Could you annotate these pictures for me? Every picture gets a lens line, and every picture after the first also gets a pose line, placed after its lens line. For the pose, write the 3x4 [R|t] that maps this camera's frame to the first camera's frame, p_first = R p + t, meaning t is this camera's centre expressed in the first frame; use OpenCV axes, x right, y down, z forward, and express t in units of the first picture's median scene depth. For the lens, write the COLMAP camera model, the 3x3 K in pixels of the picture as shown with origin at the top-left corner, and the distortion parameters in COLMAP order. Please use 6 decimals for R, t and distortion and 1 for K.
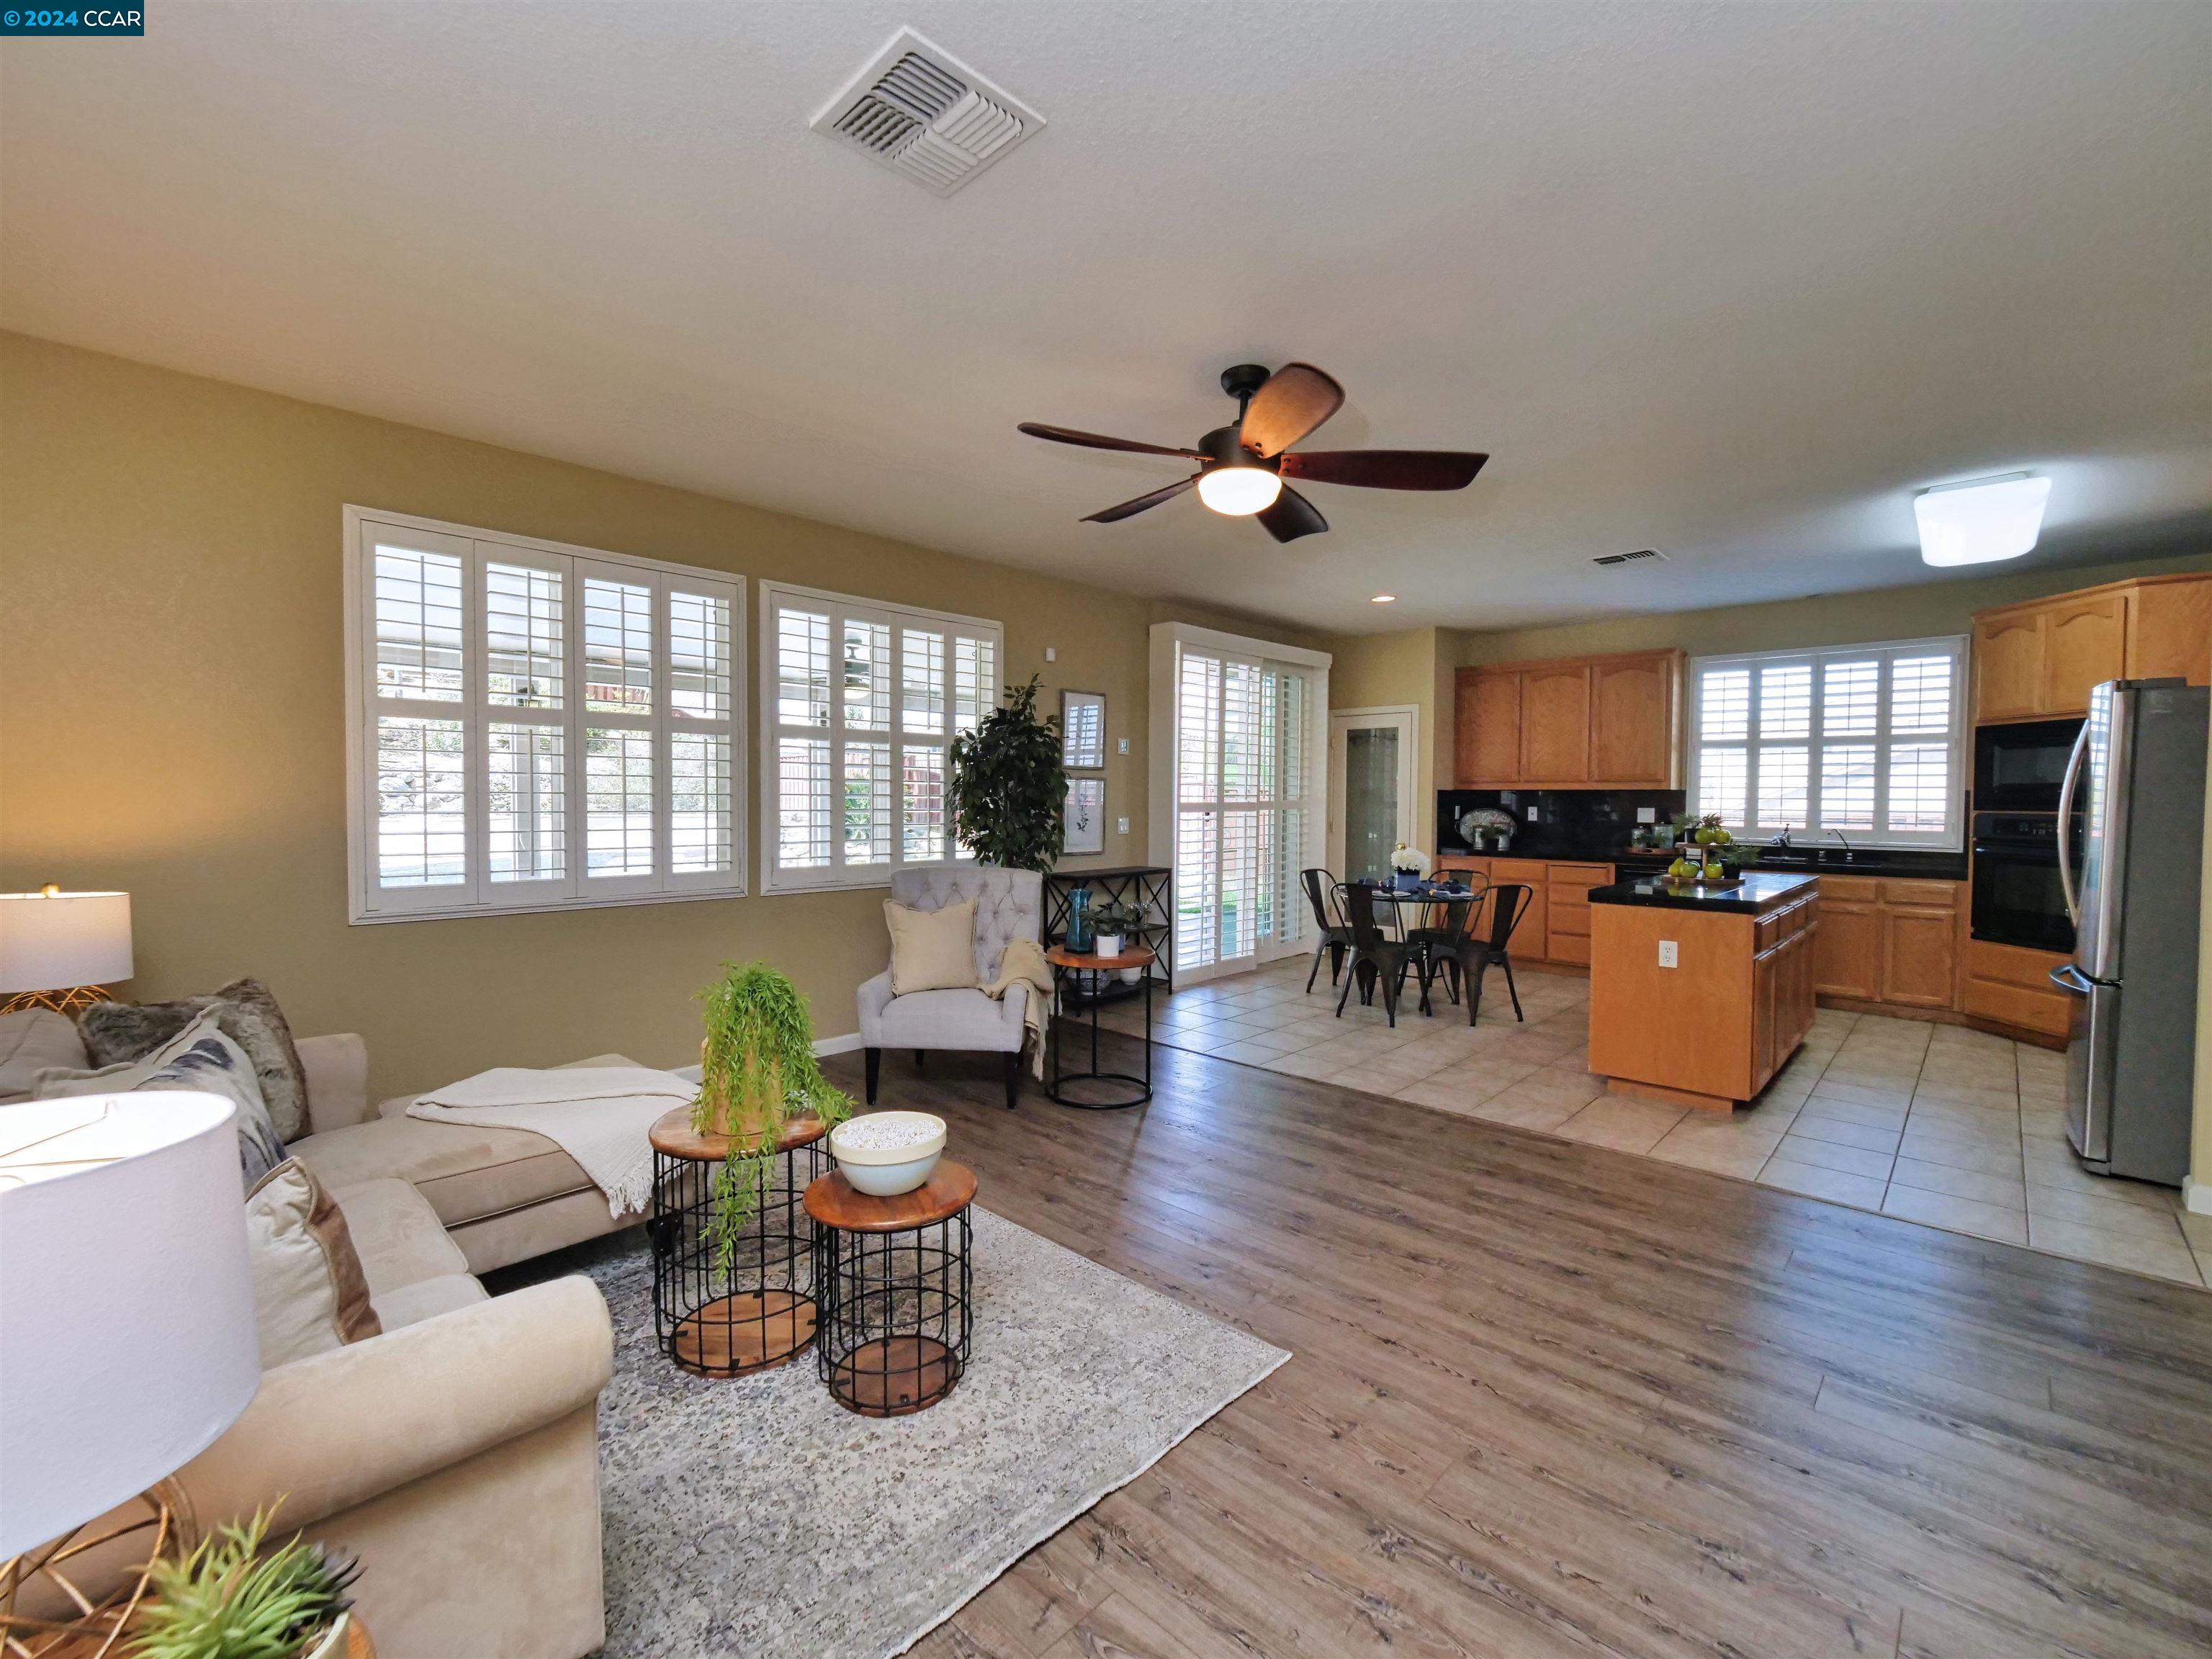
lens RADIAL K [[941.2, 0, 1076.2], [0, 941.2, 822.3], [0, 0, 1]] dist [-0.002794, 0.000572]
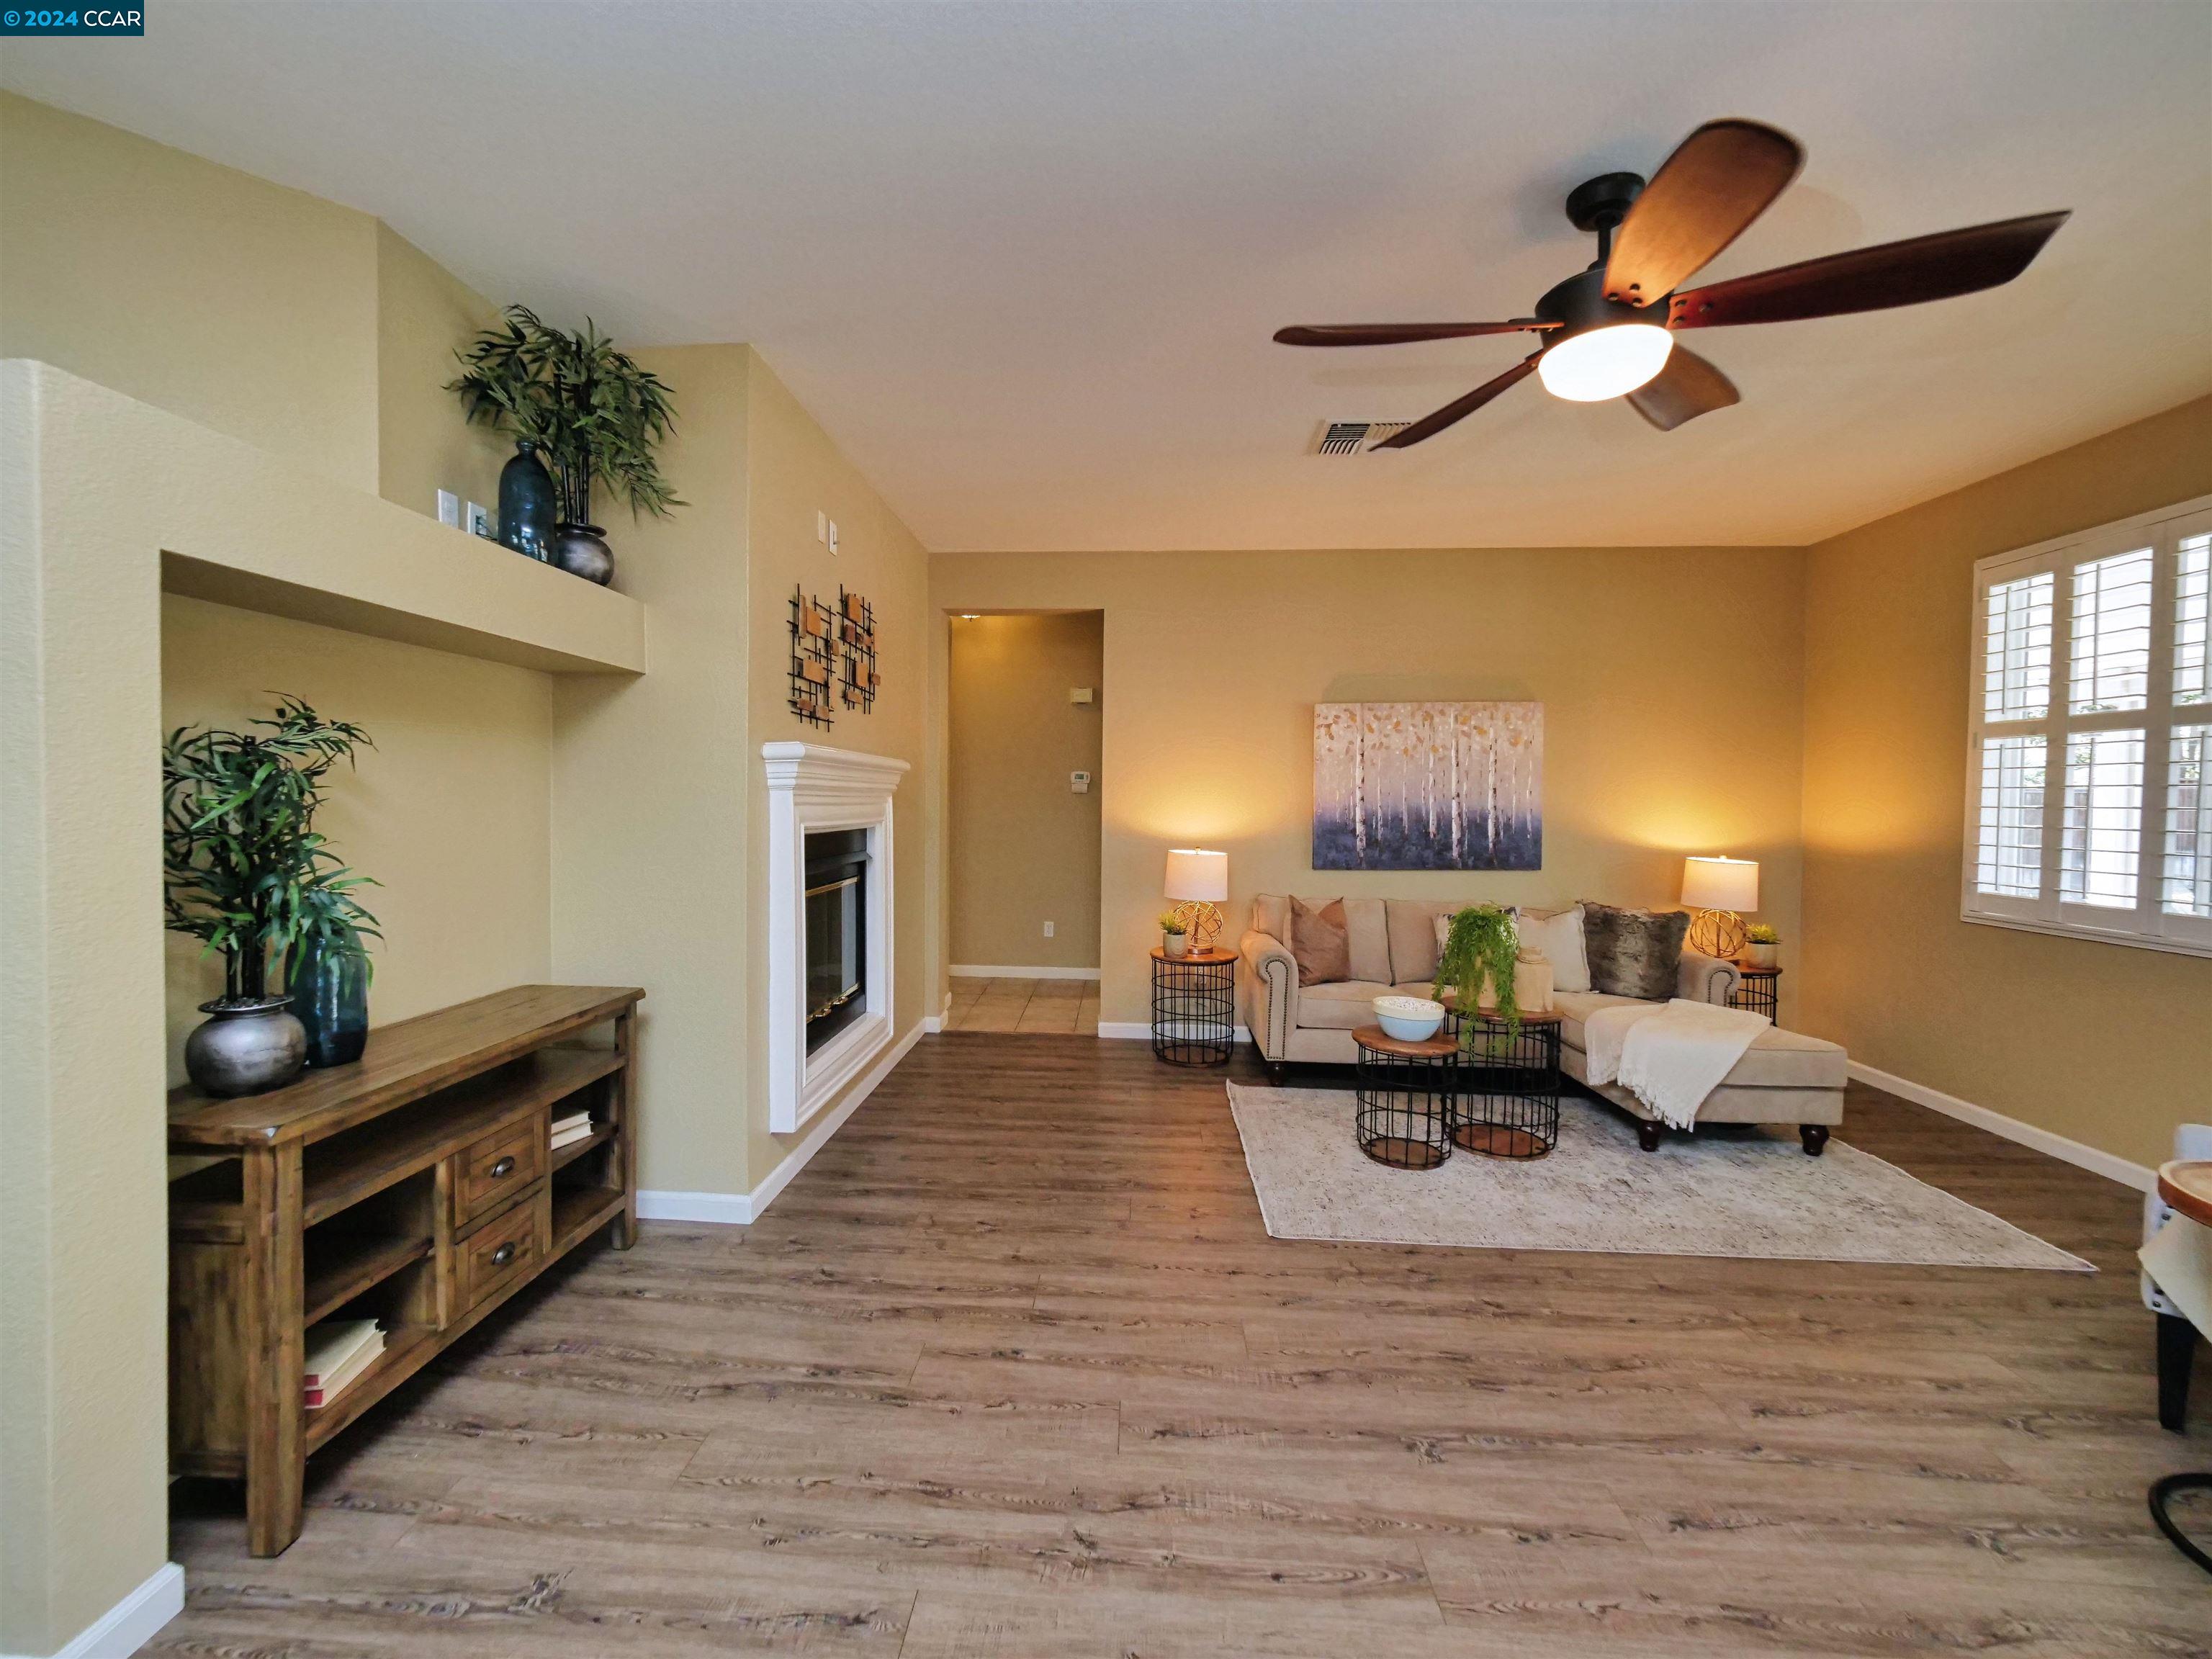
lens RADIAL K [[941.2, 0, 1076.3], [0, 941.2, 821.5], [0, 0, 1]] dist [-0.002794, 0.000572]
pose [[-0.754520, -0.000412, -0.656277, 0.862570], [-0.034806, 0.998618, 0.039390, -0.023003], [0.655354, 0.052563, -0.753491, 1.200650]]
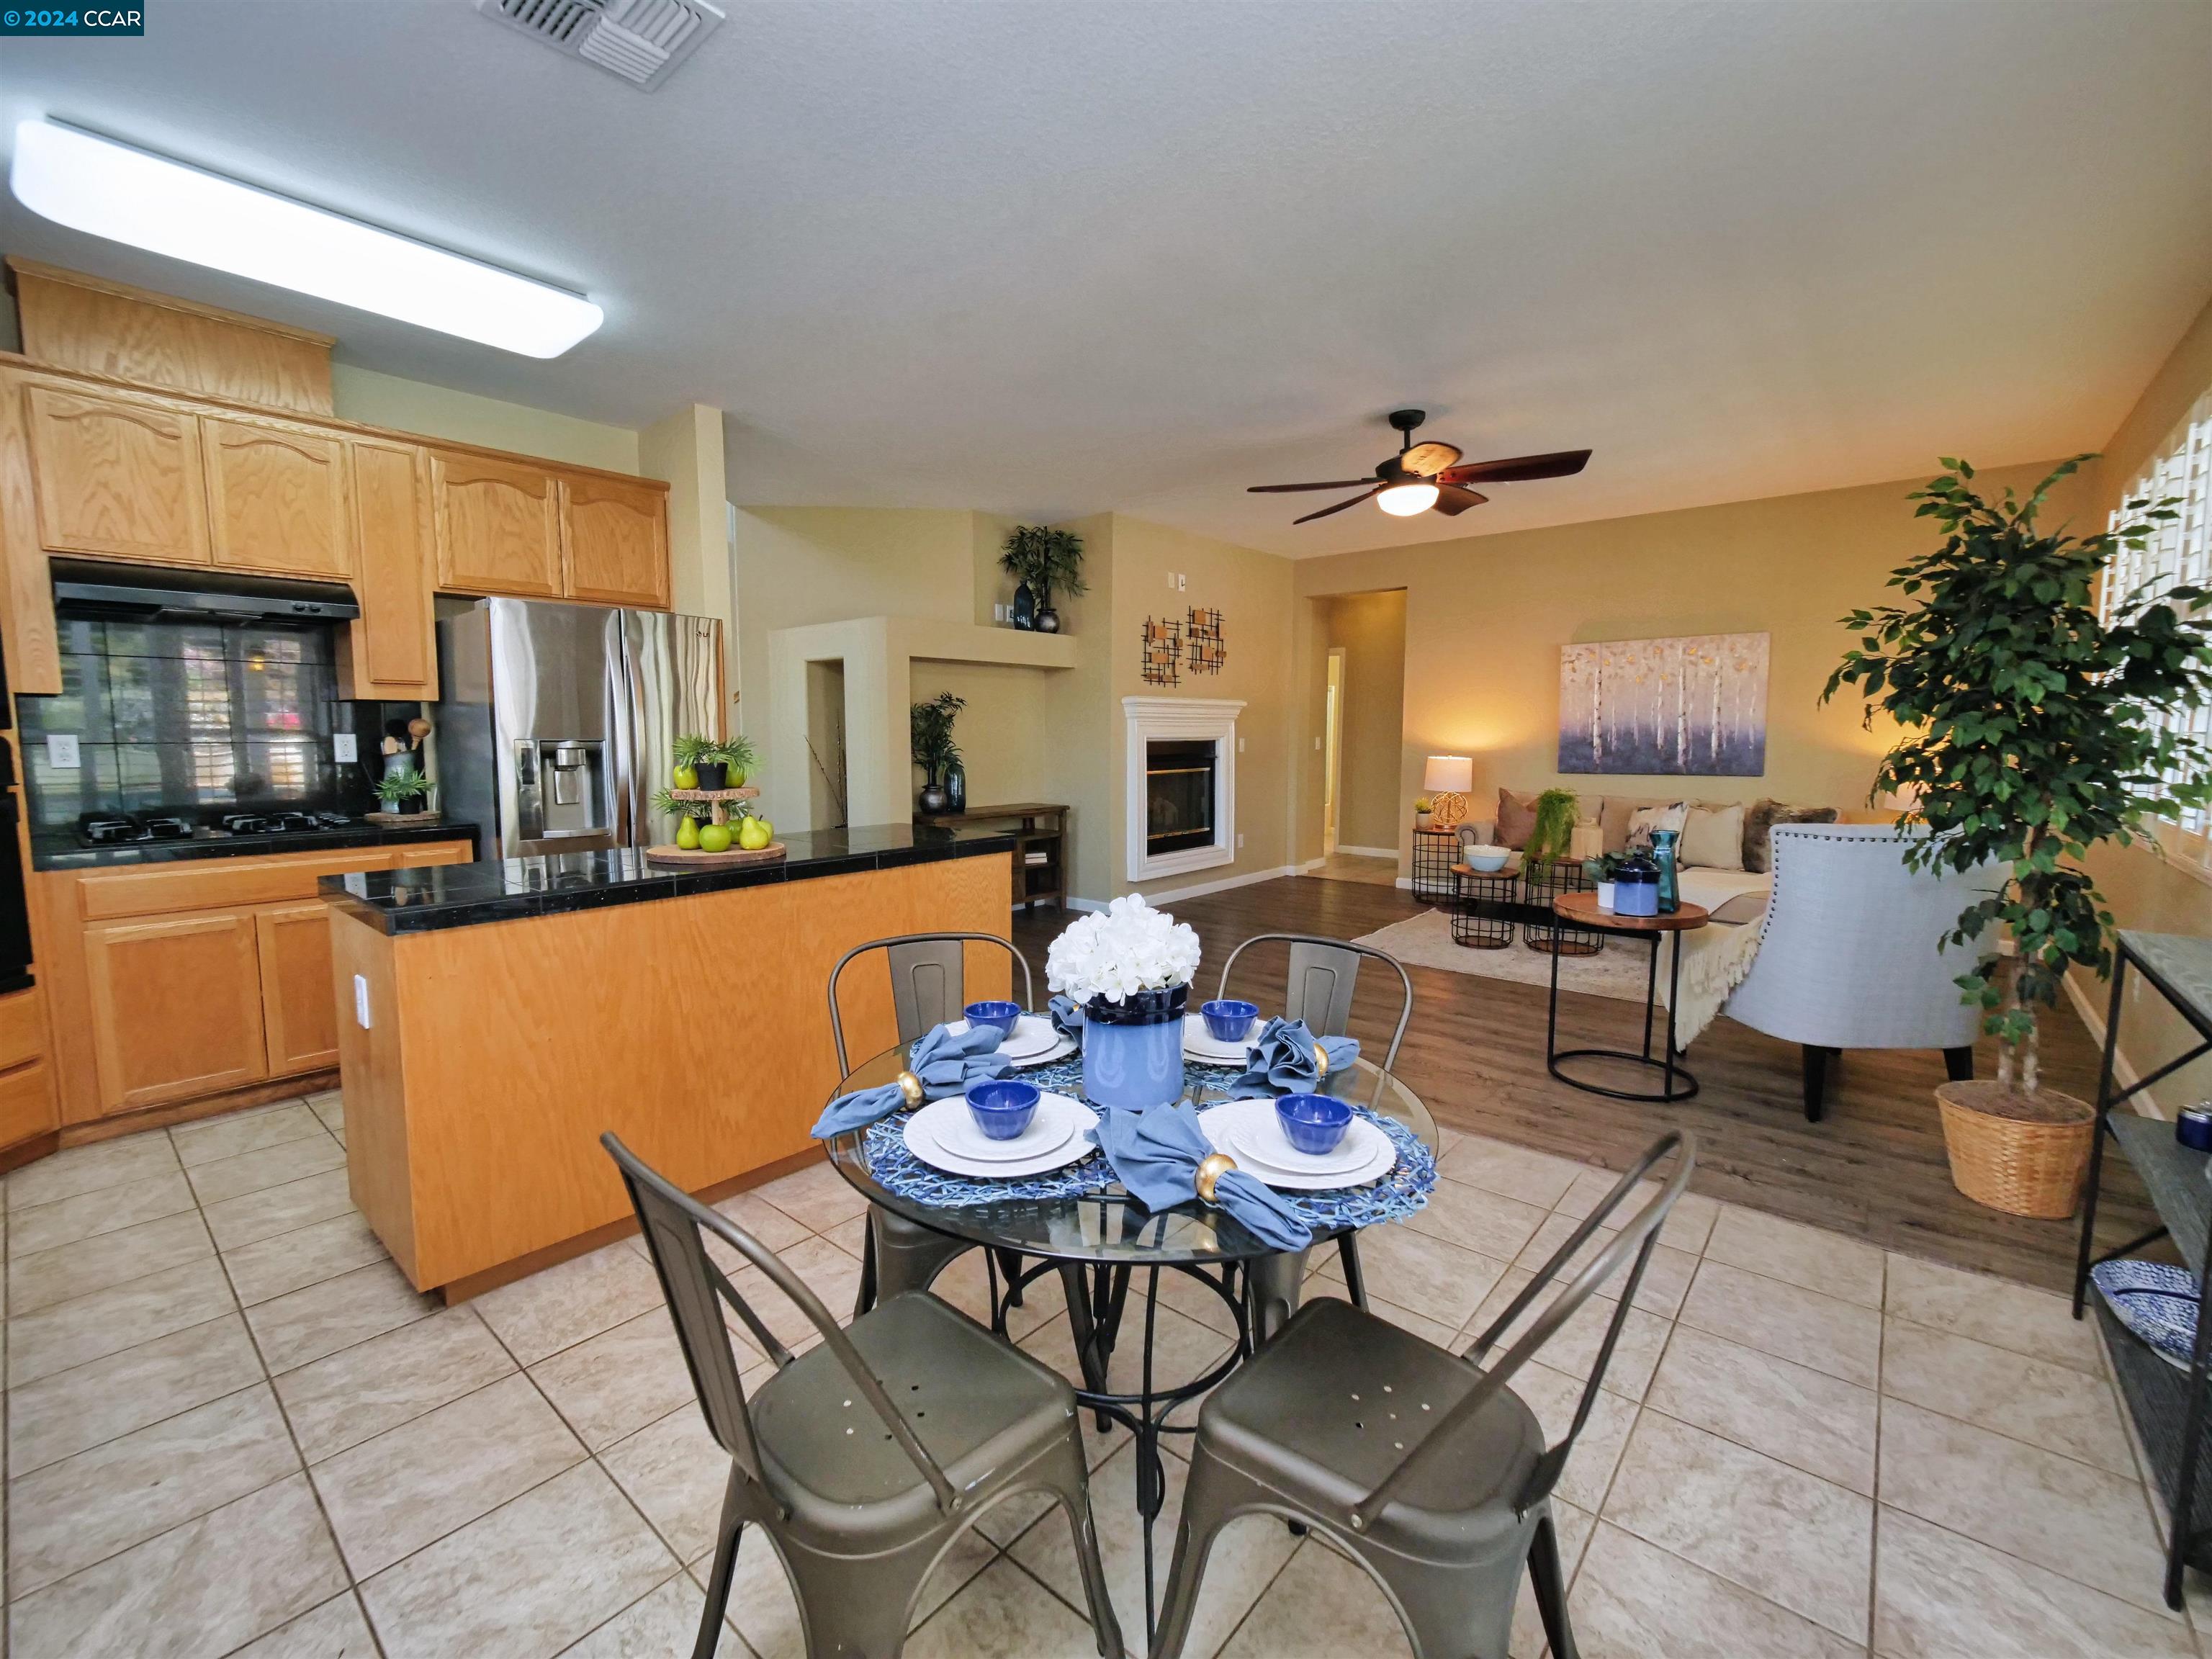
lens RADIAL K [[941.2, 0, 1078.5], [0, 941.2, 821.2], [0, 0, 1]] dist [-0.002794, 0.000572]
pose [[-0.998003, 0.000886, -0.063164, 0.708089], [-0.007051, 0.992090, 0.125329, -0.040843], [0.062775, 0.125525, -0.990102, 2.261207]]
